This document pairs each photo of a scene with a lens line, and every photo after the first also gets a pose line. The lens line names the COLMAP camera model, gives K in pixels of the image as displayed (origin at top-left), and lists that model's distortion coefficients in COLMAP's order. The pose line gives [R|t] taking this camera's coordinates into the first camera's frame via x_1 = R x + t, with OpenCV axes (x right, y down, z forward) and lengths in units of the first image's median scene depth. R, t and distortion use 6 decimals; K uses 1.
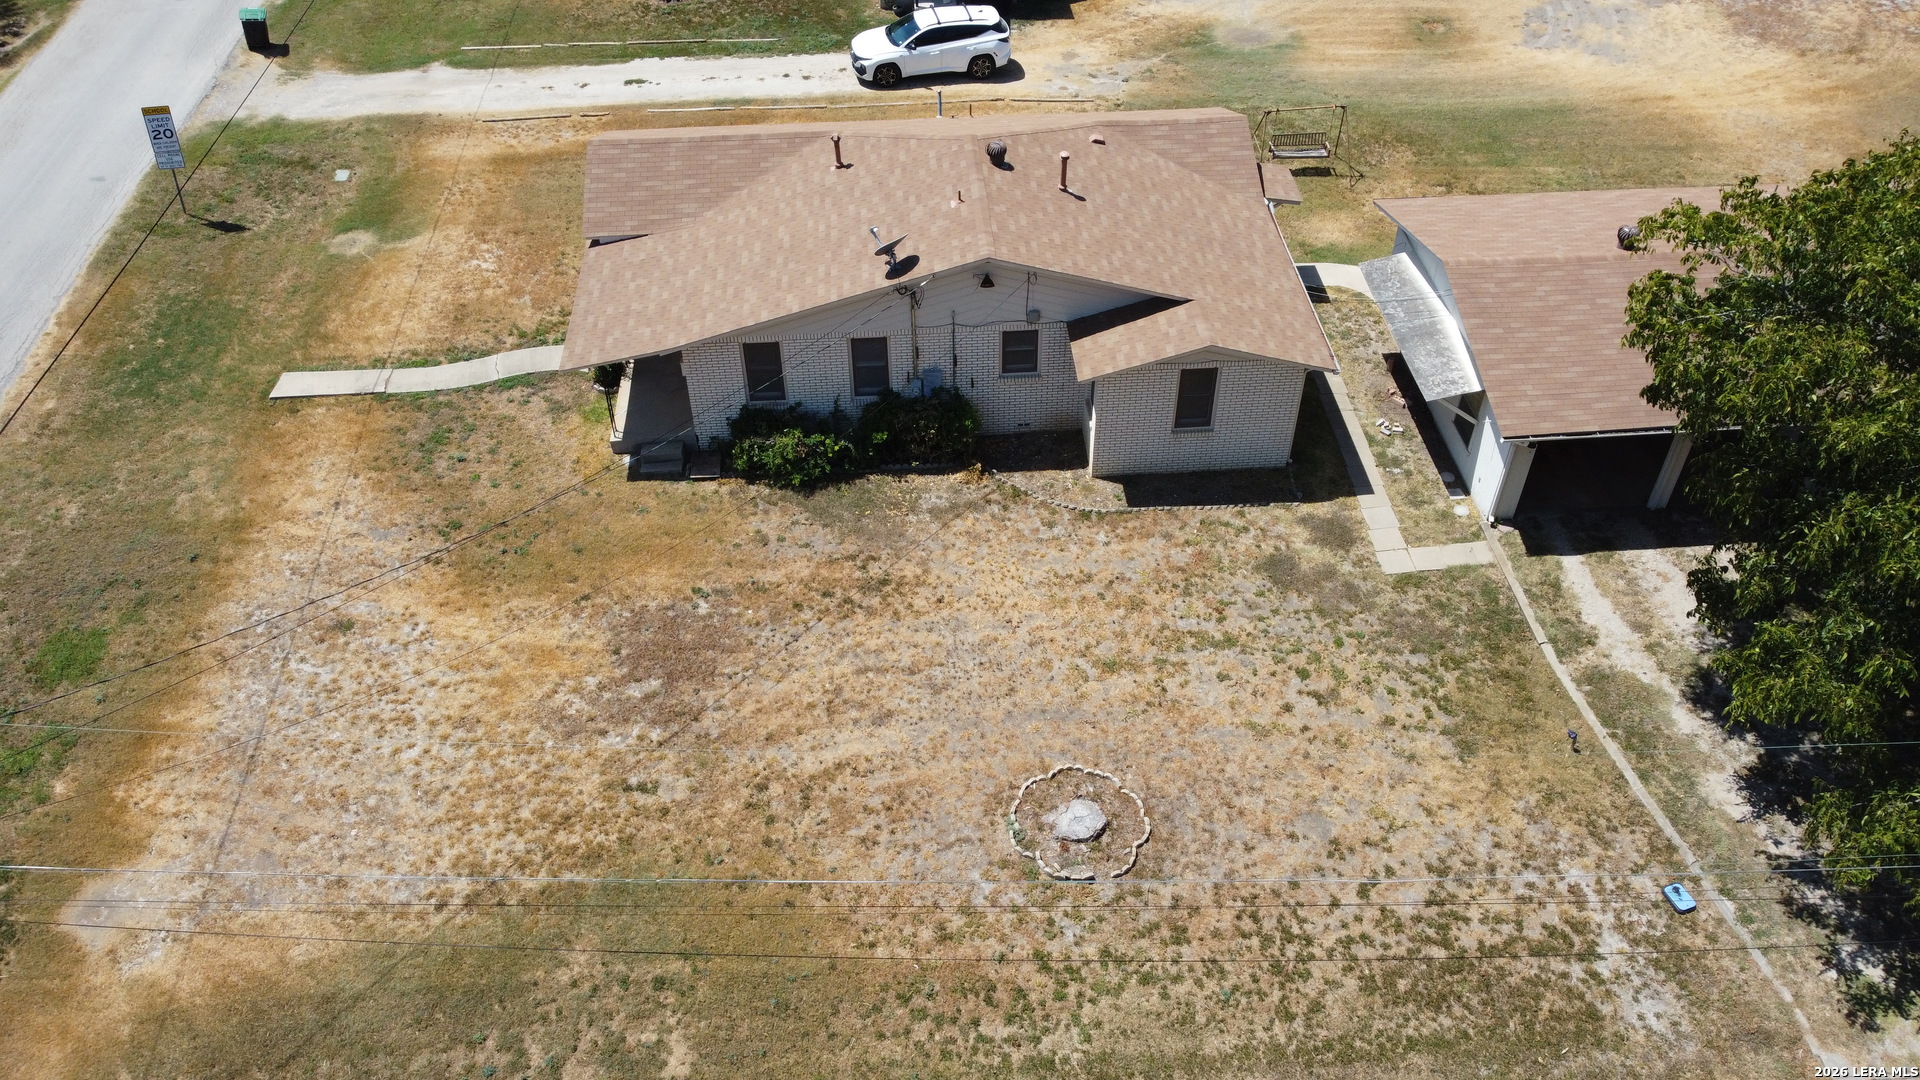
lens RADIAL K [[1456.2, 0, 959.6], [0, 1456.2, 545.2], [0, 0, 1]] dist [0.001542, -0.006063]
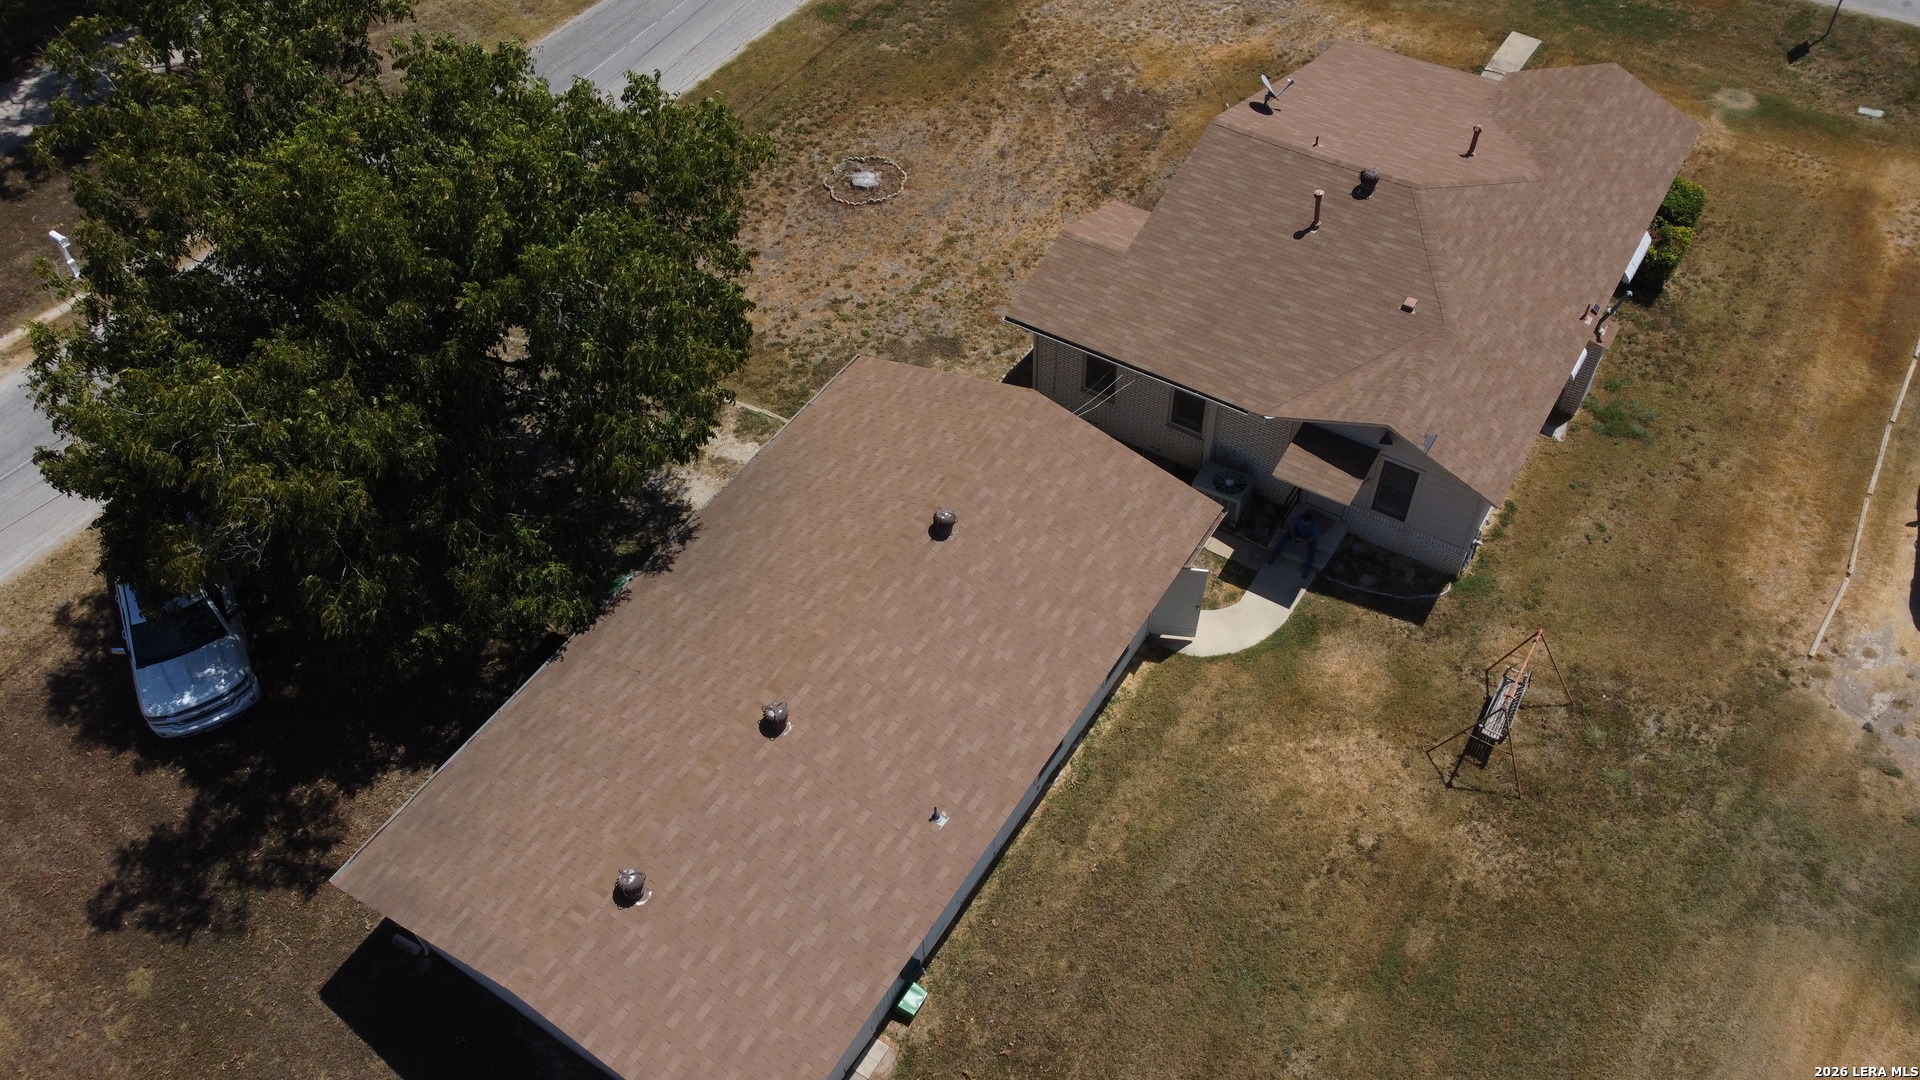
lens RADIAL K [[1461.6, 0, 954.6], [0, 1461.6, 538.3], [0, 0, 1]] dist [-0.004792, 0.005654]
pose [[-0.593720, 0.618148, -0.515160, 1.064764], [-0.527097, 0.184974, 0.829430, -1.105581], [0.608001, 0.763988, 0.216001, 0.935616]]
